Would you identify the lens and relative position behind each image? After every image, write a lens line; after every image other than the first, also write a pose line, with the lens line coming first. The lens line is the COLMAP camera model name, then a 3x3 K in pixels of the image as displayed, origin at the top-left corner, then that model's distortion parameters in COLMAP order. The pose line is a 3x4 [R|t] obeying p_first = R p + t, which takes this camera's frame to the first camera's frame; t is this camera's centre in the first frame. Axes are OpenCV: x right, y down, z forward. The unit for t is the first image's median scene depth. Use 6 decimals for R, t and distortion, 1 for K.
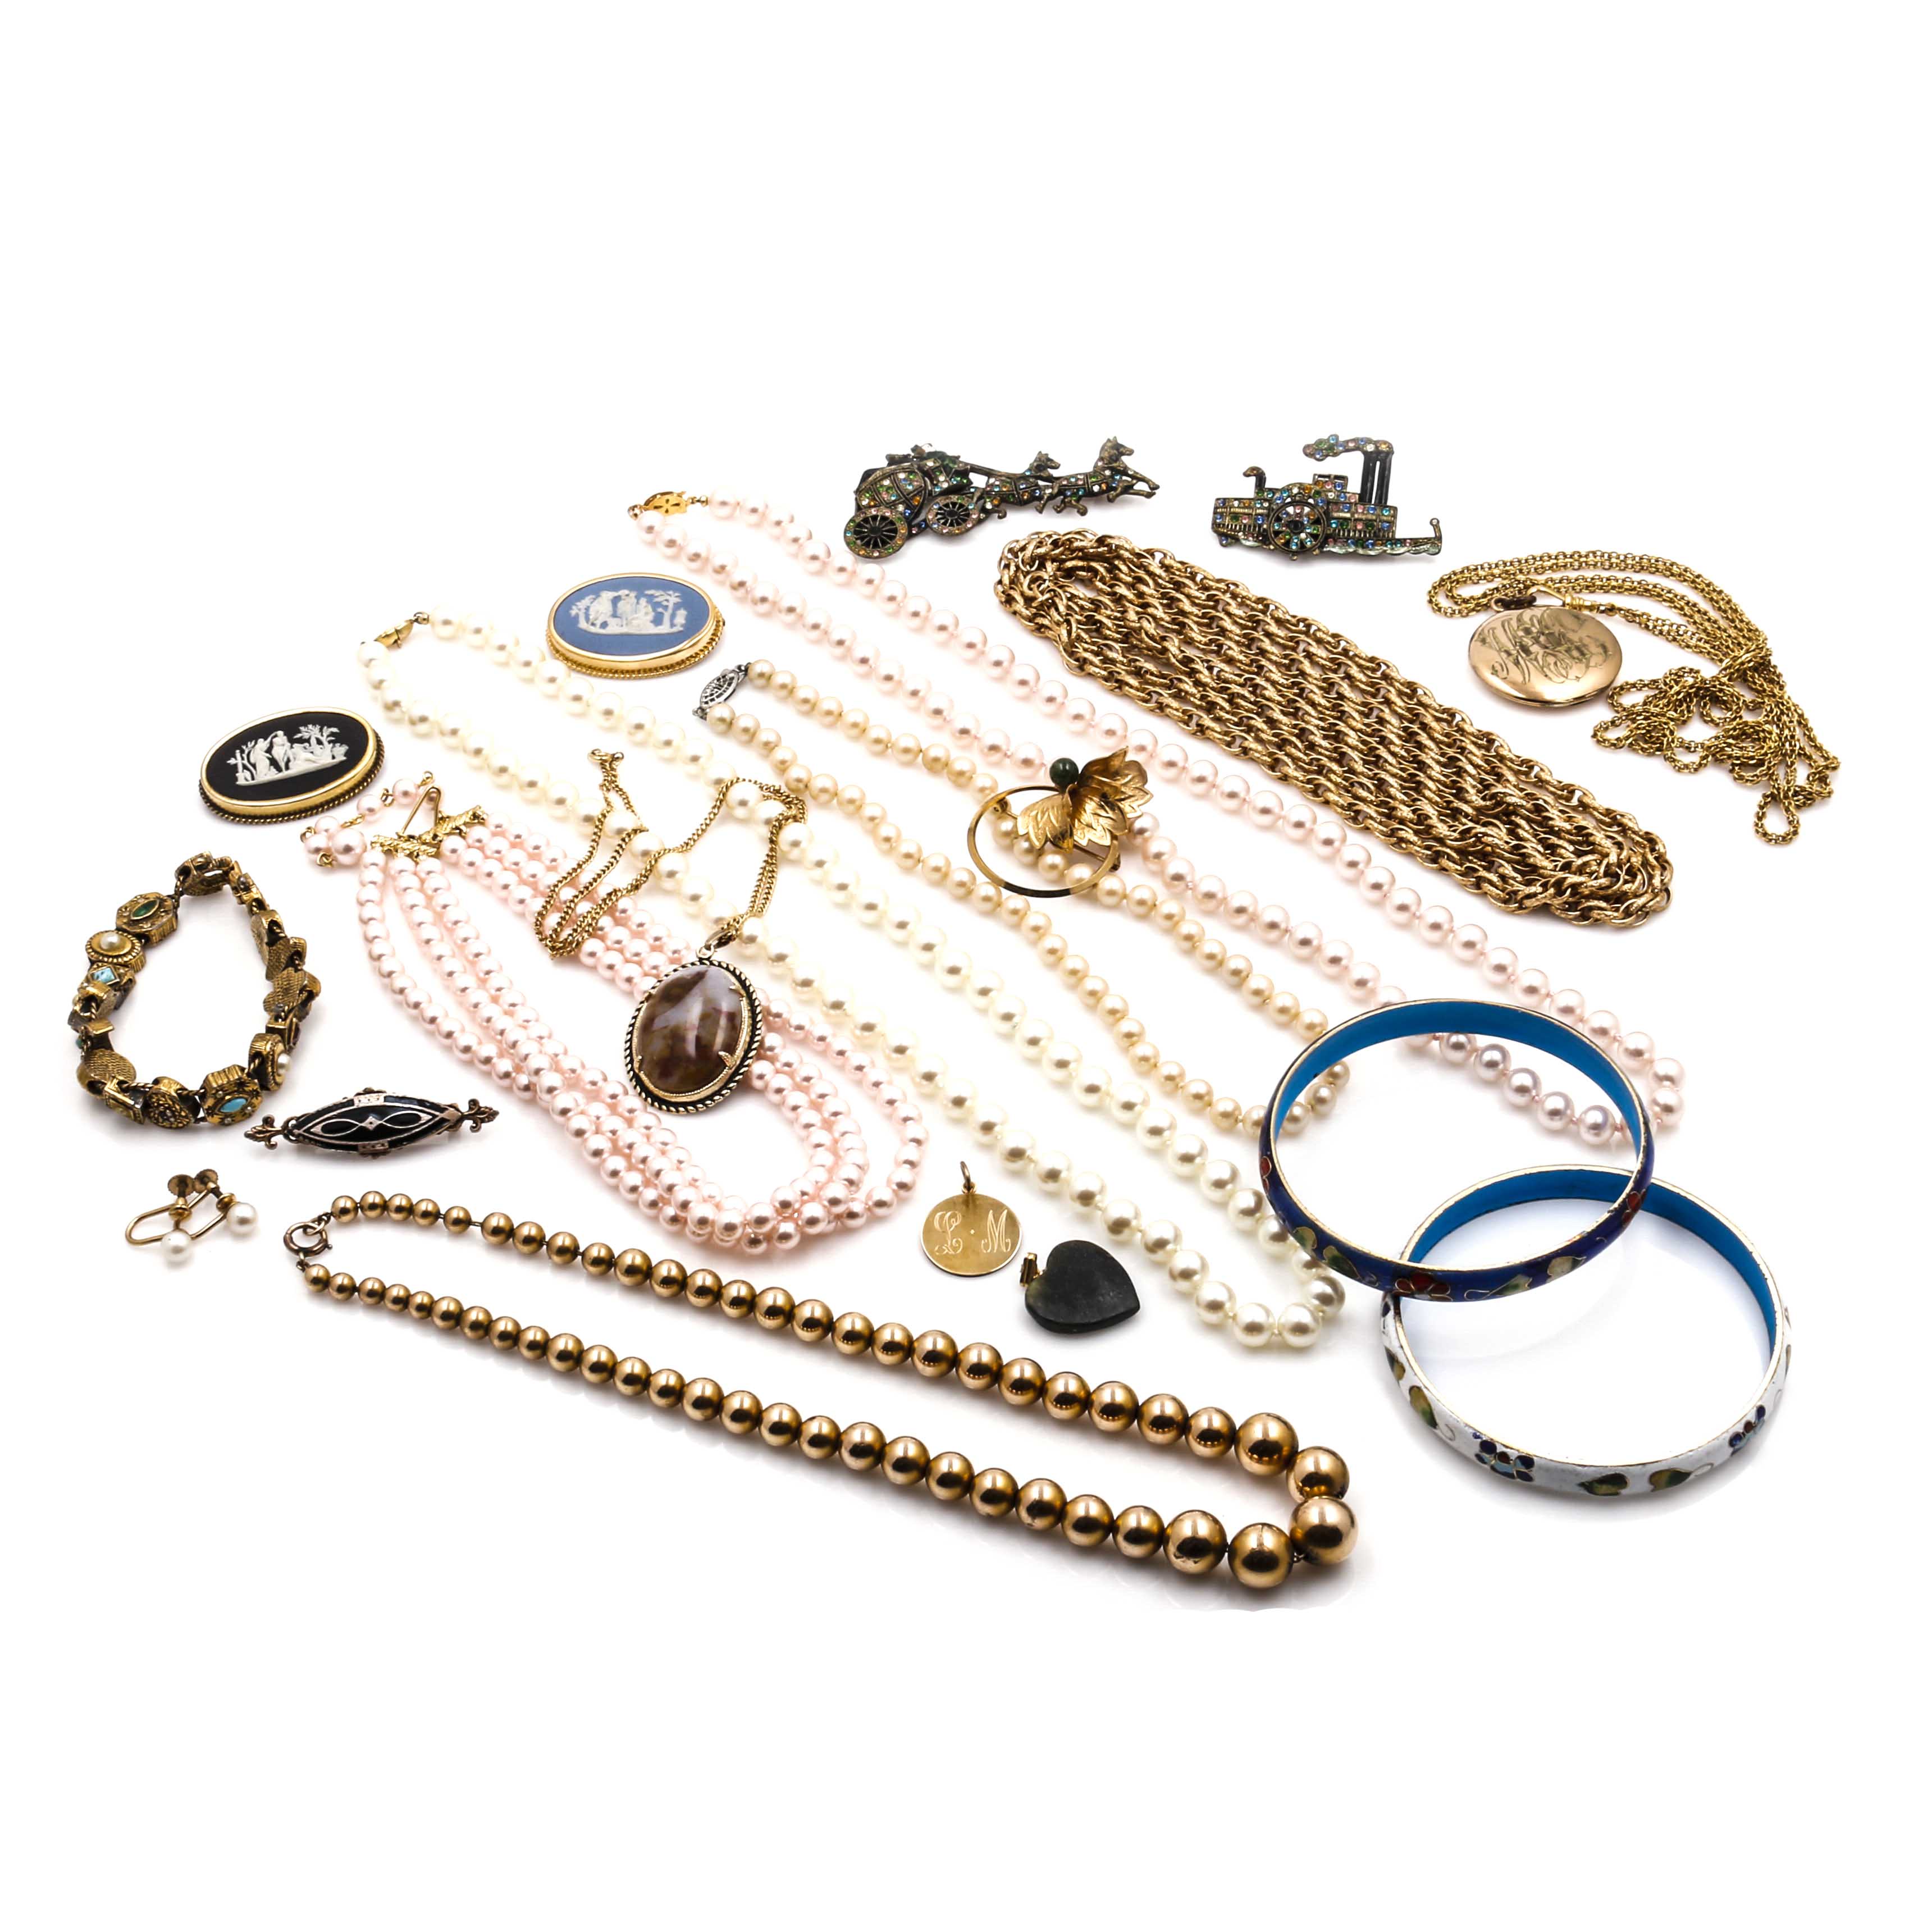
lens RADIAL K [[4183.7, 0, 966.0], [0, 4183.7, 966.0], [0, 0, 1]] dist [-0.148819, 0.145208]
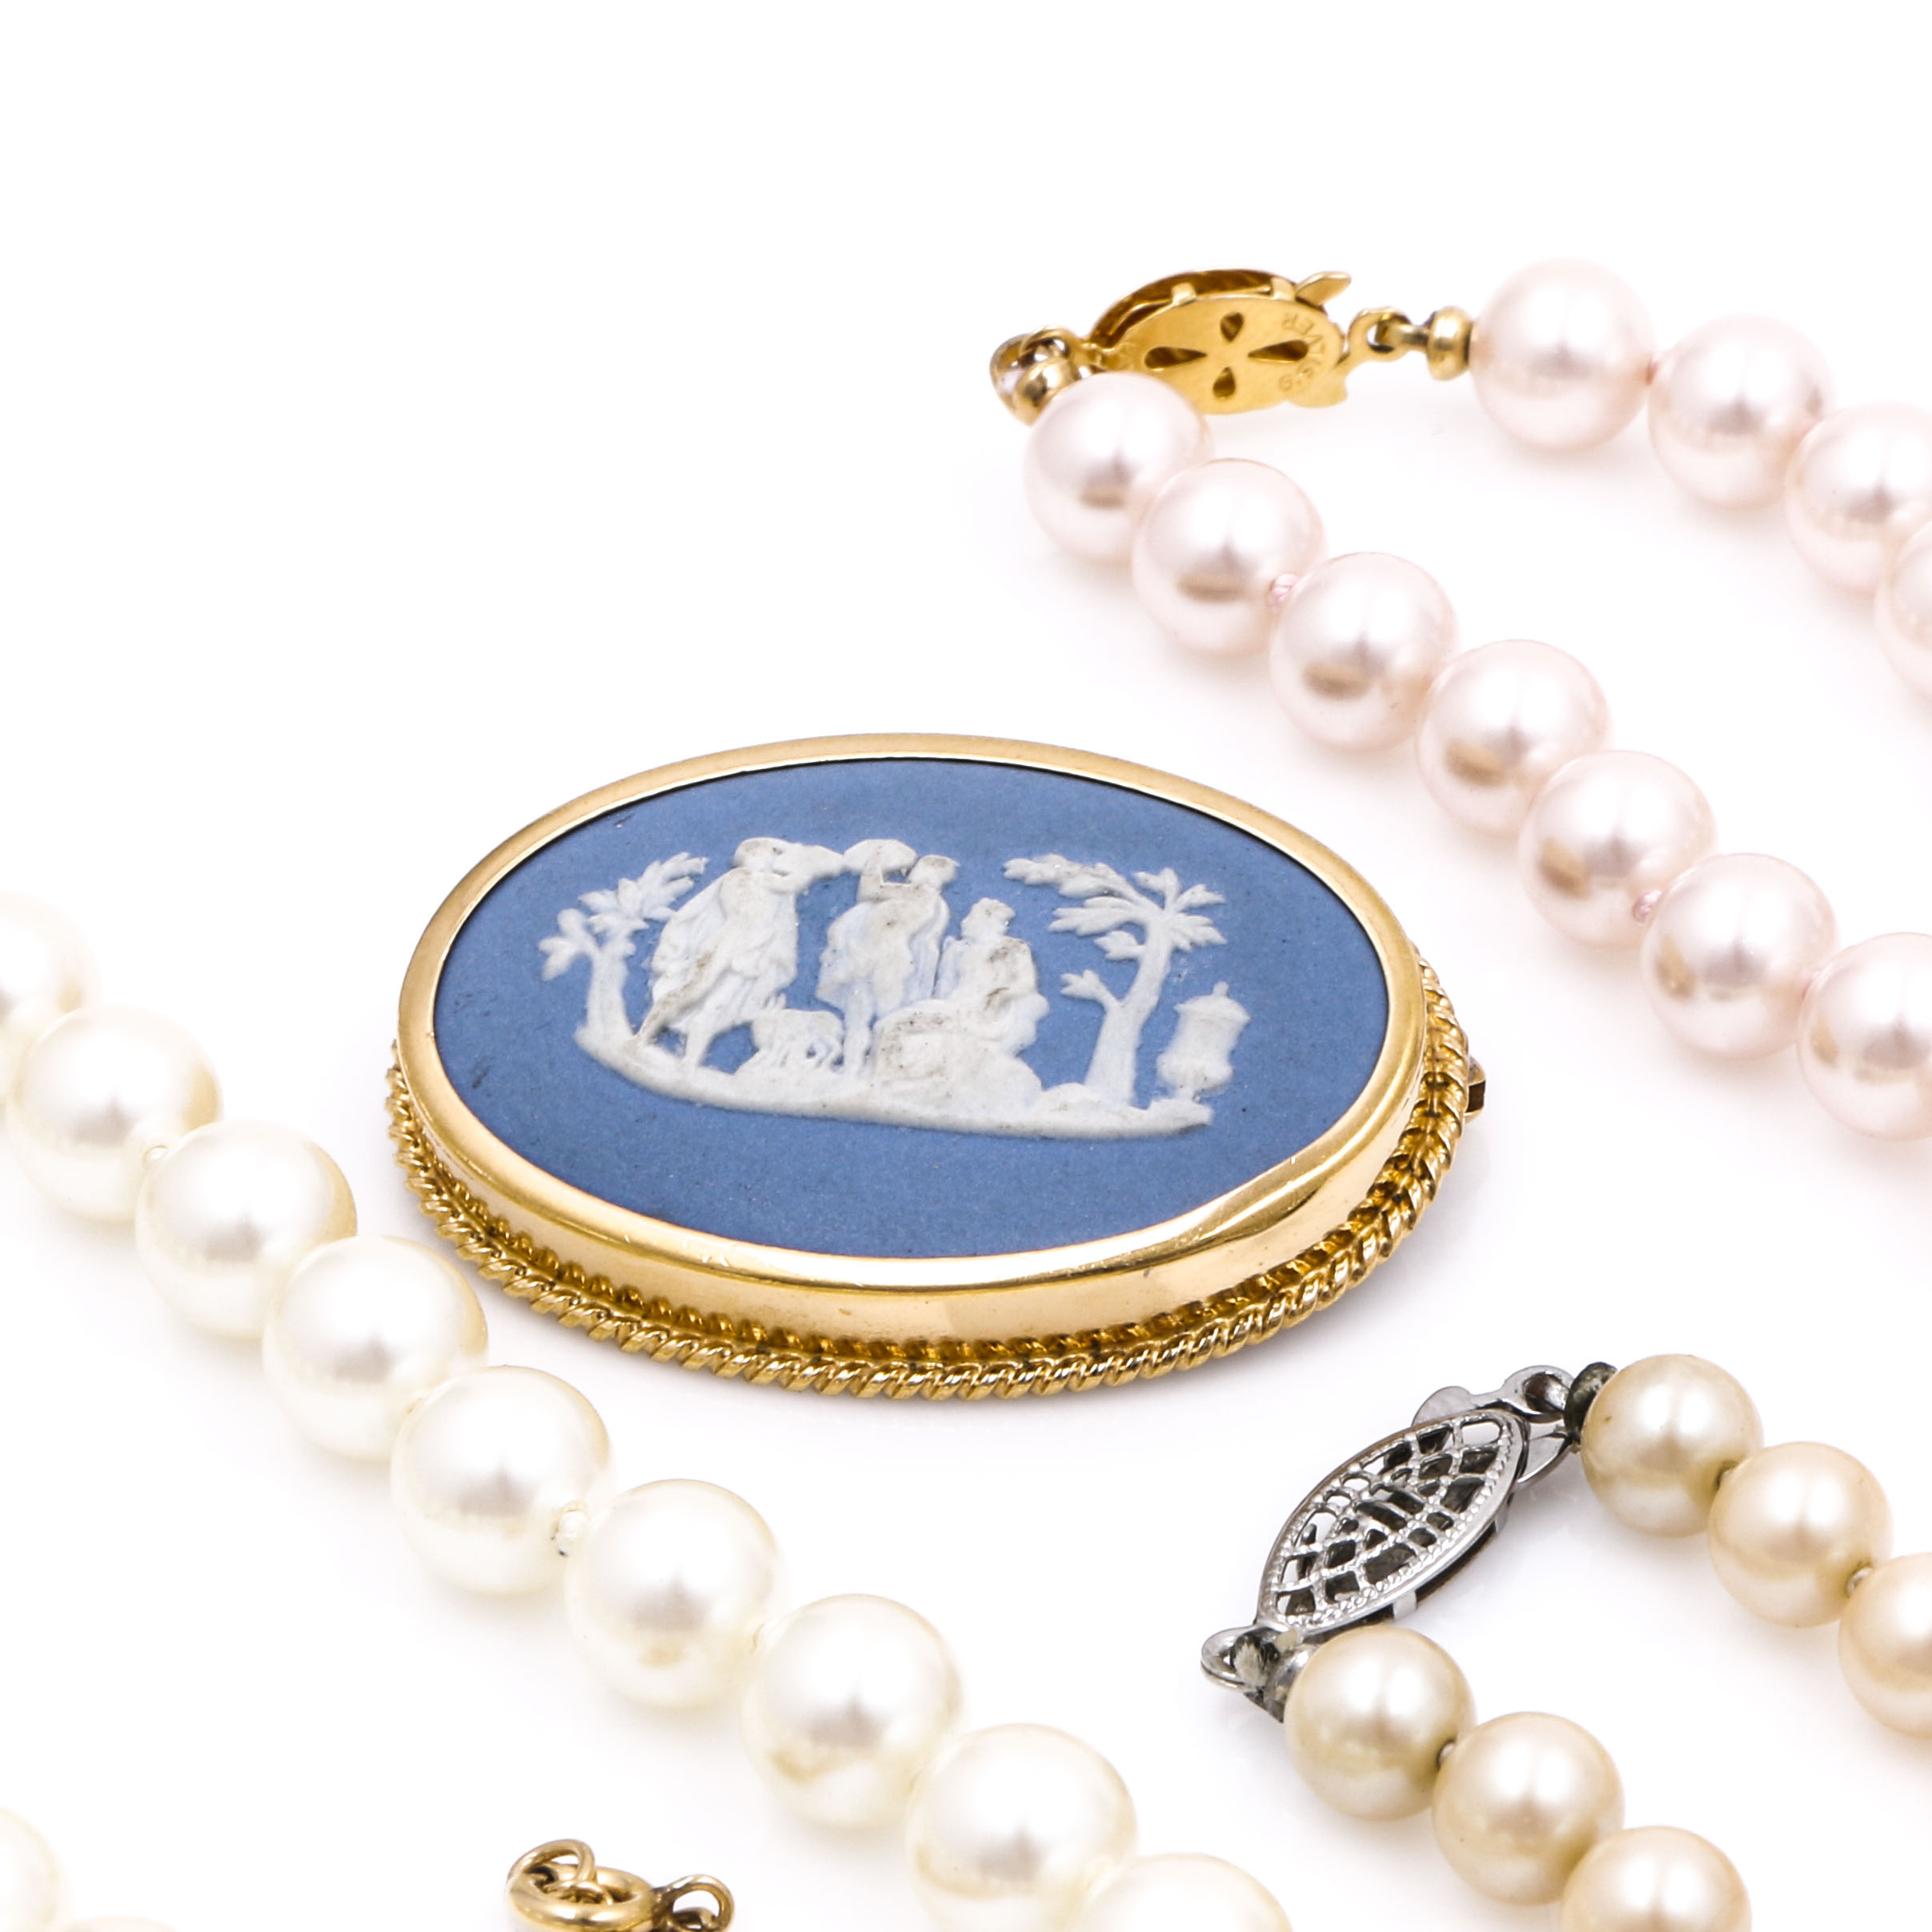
lens RADIAL K [[10067.4, 0, 966.0], [0, 10067.4, 966.0], [0, 0, 1]] dist [-0.026496, 8.048792]
pose [[0.985809, 0.084554, -0.145024, -0.020532], [-0.092342, 0.994578, -0.047823, -0.064958], [0.140194, 0.060536, 0.988272, 0.595595]]
